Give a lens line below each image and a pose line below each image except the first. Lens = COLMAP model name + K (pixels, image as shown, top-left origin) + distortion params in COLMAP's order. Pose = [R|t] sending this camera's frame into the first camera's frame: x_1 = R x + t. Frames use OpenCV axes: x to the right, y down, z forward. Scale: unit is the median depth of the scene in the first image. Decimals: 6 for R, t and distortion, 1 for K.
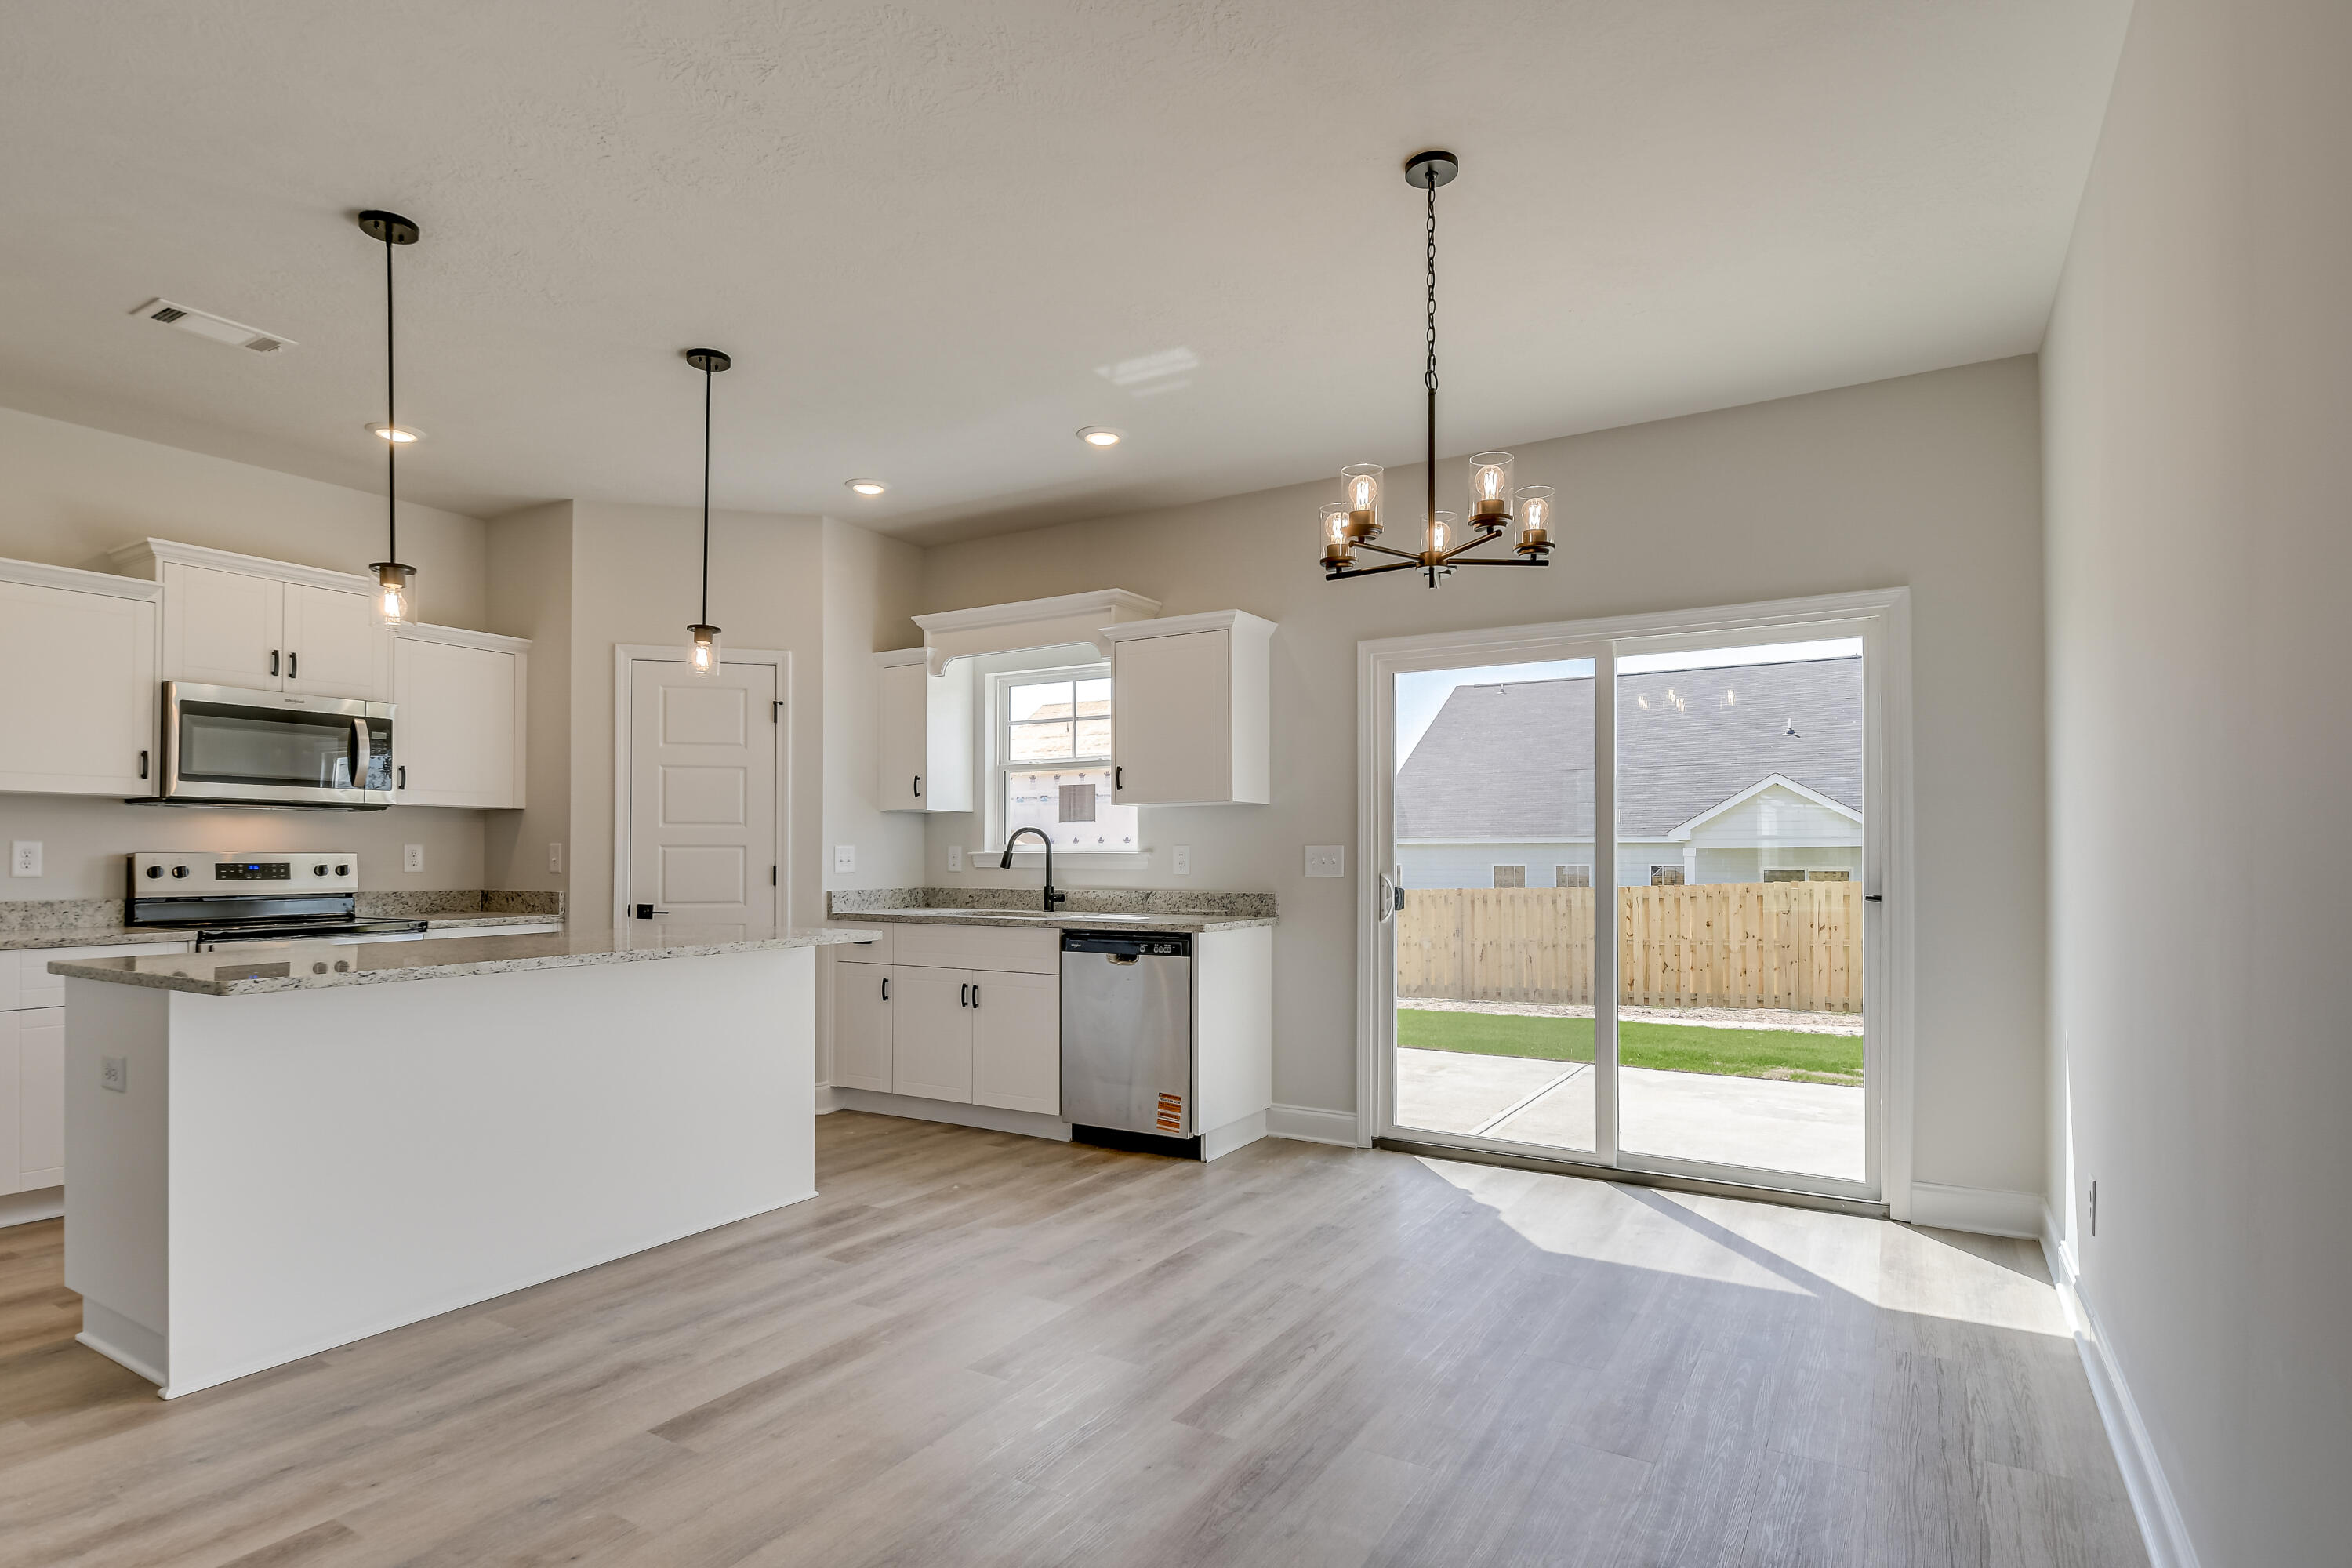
lens RADIAL K [[1232.2, 0, 1142.9], [0, 1232.2, 854.4], [0, 0, 1]] dist [0.015336, -0.000374]
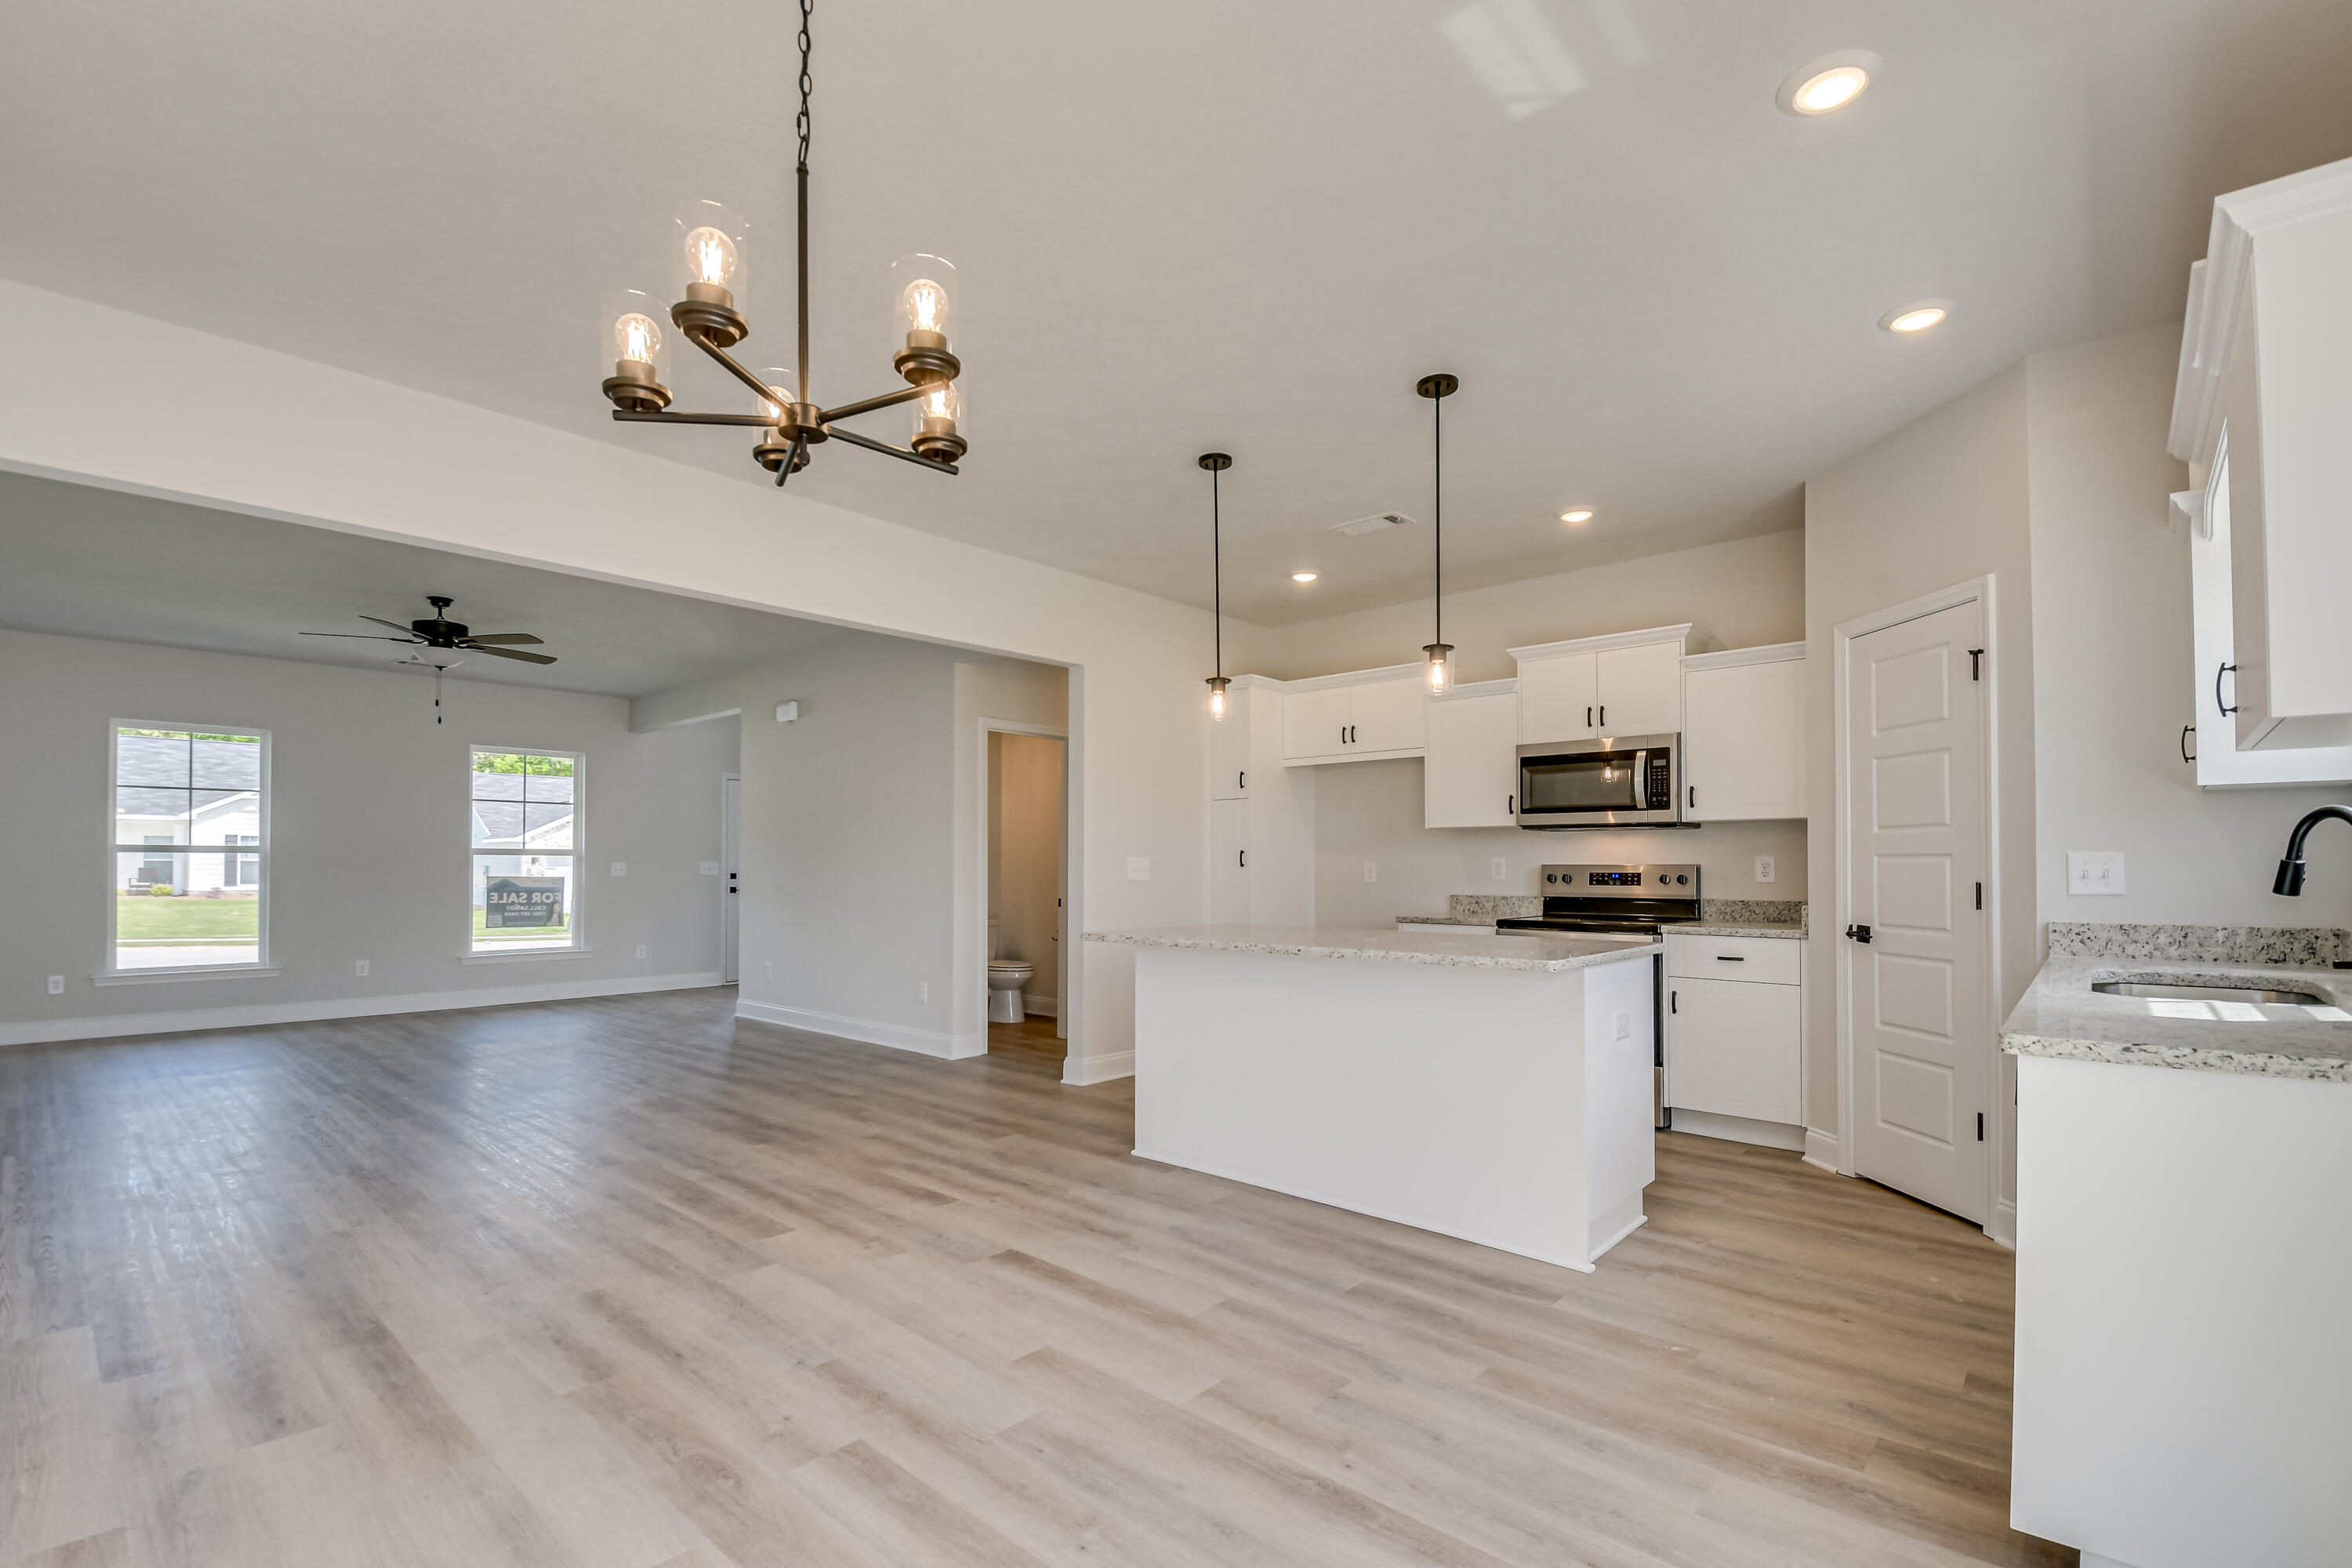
lens RADIAL K [[1039.9, 0, 1164.1], [0, 1039.9, 853.1], [0, 0, 1]] dist [0.002496, 0.000047]
pose [[-0.178907, -0.012340, -0.983789, 0.451705], [-0.001230, 0.999923, -0.012318, 0.000717], [0.983865, -0.000994, -0.178908, 0.782475]]
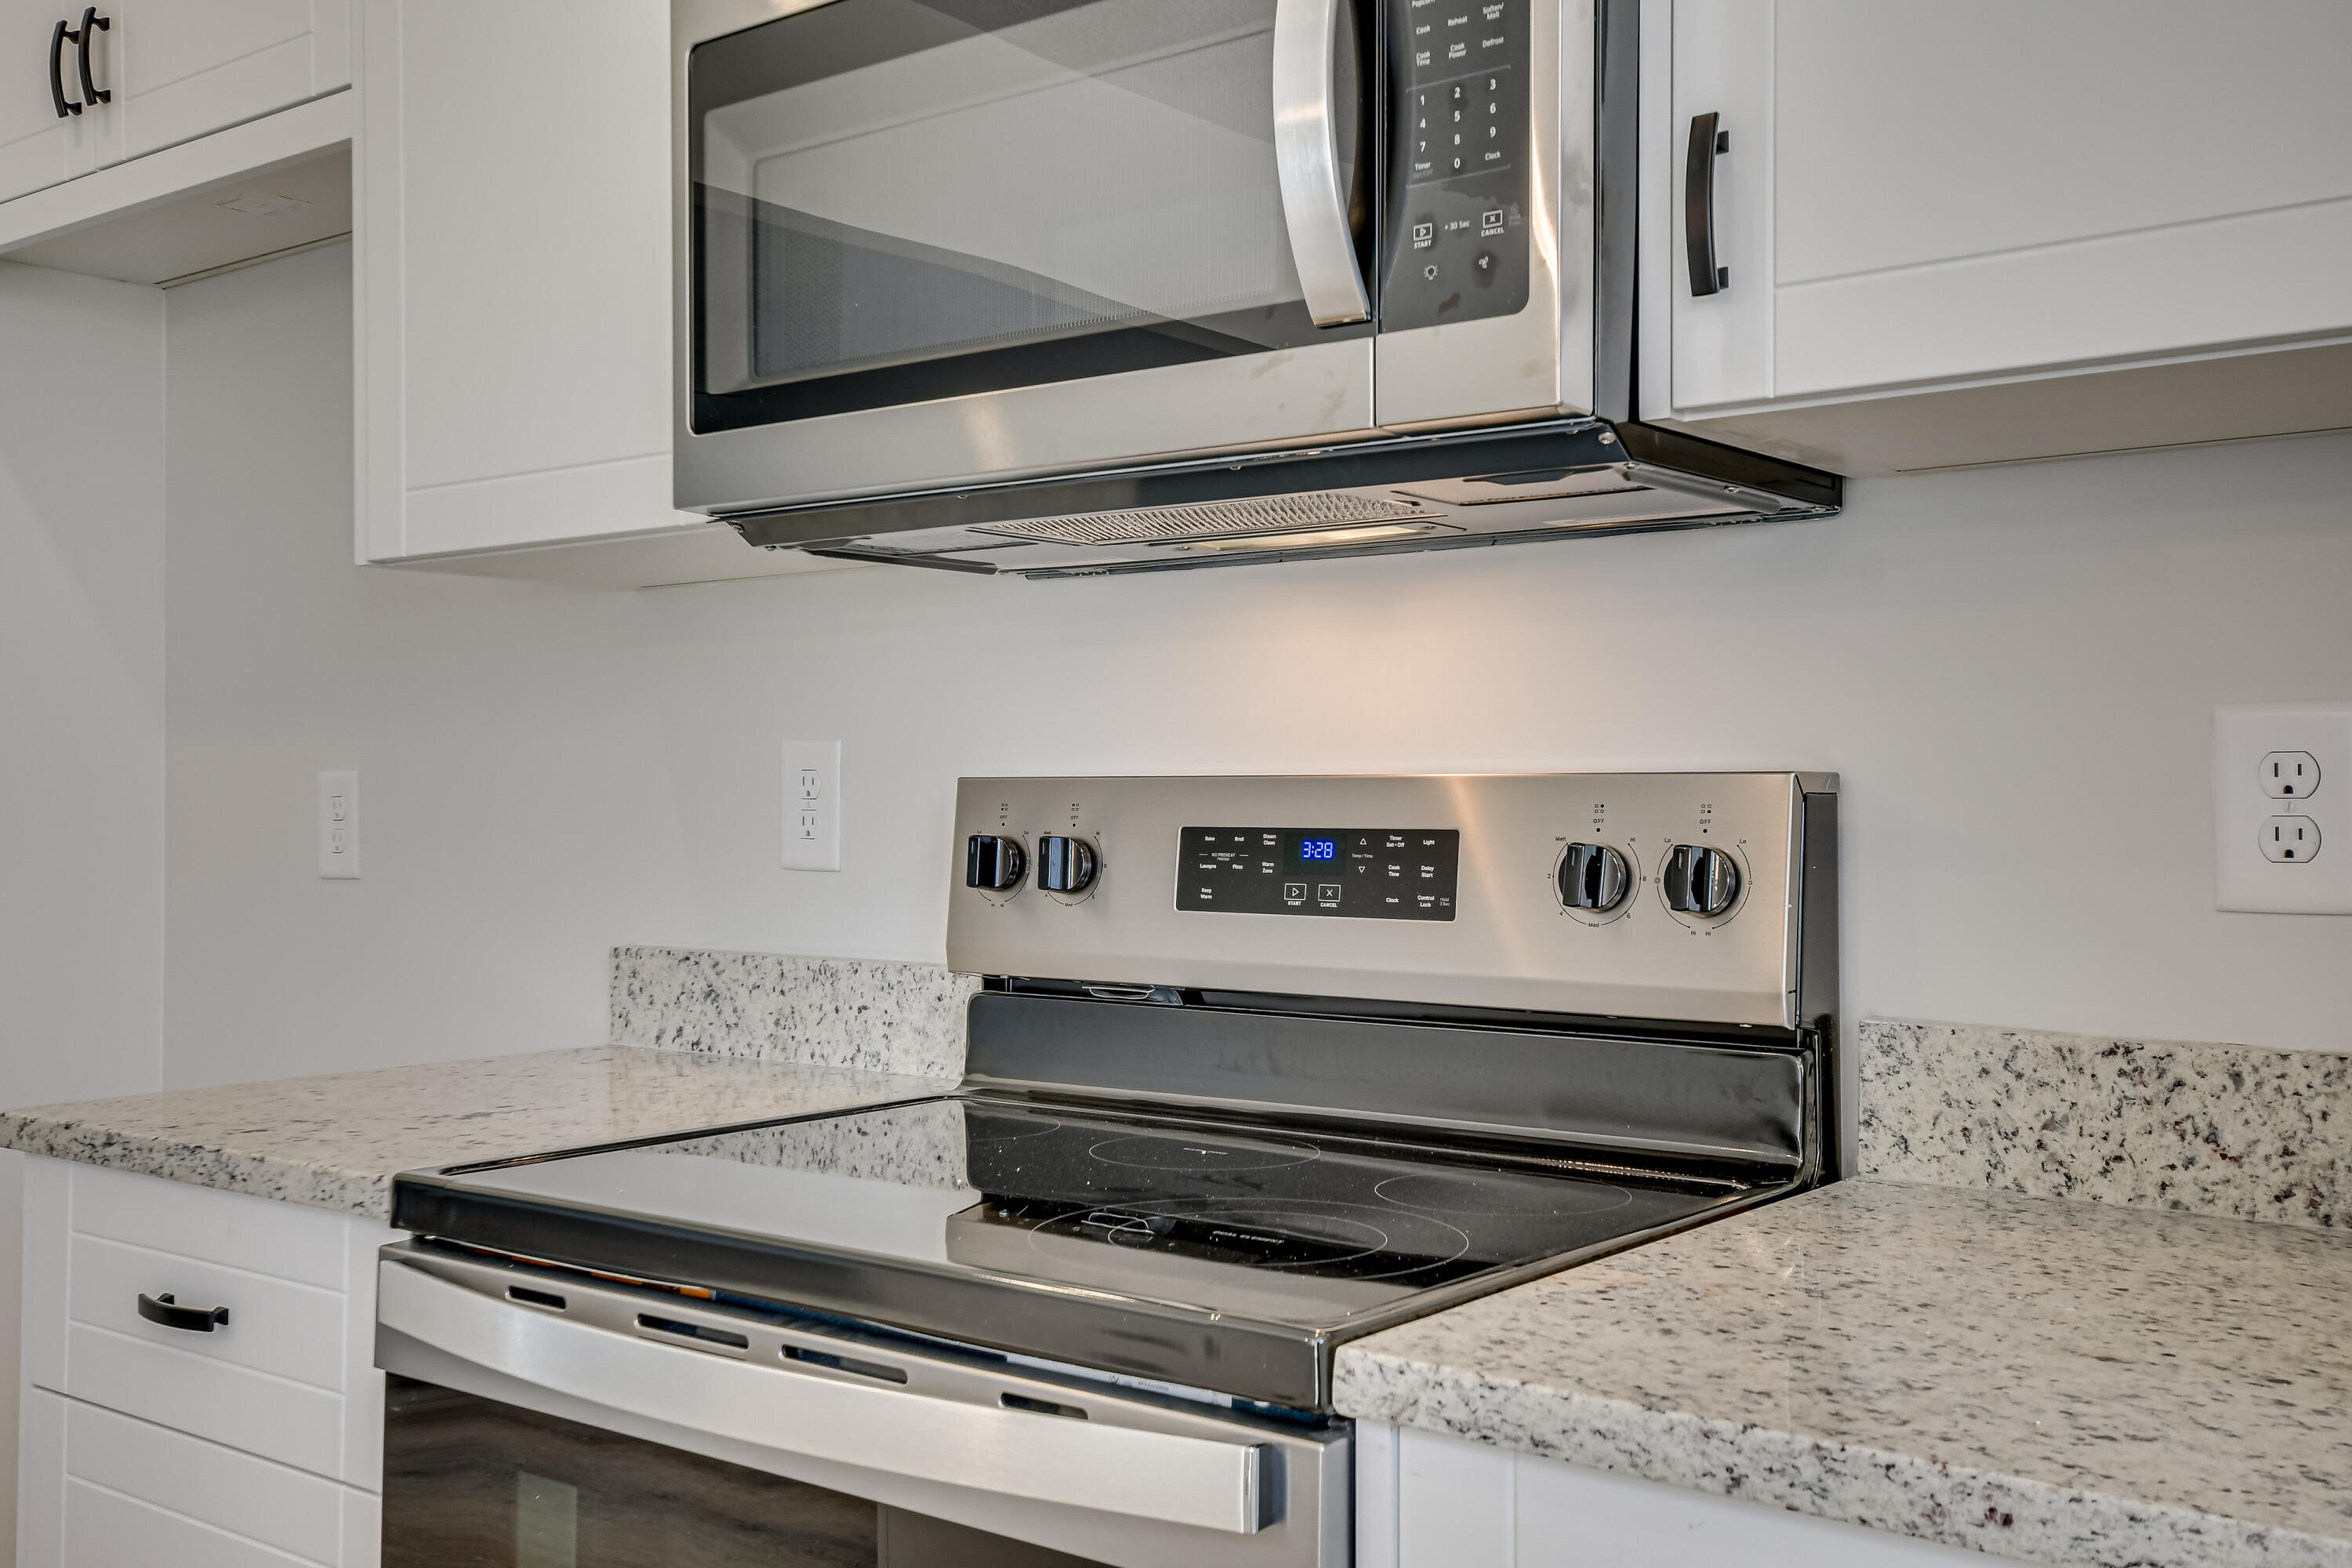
lens RADIAL K [[2277.7, 0, 1176.0], [0, 2277.7, 784.0], [0, 0, 1]] dist [0.028378, 0.013480]
pose [[-0.108287, -0.003281, -0.994114, -0.387864], [0.000758, 0.999994, -0.003382, 0.001549], [0.994119, -0.001120, -0.108284, 1.083069]]
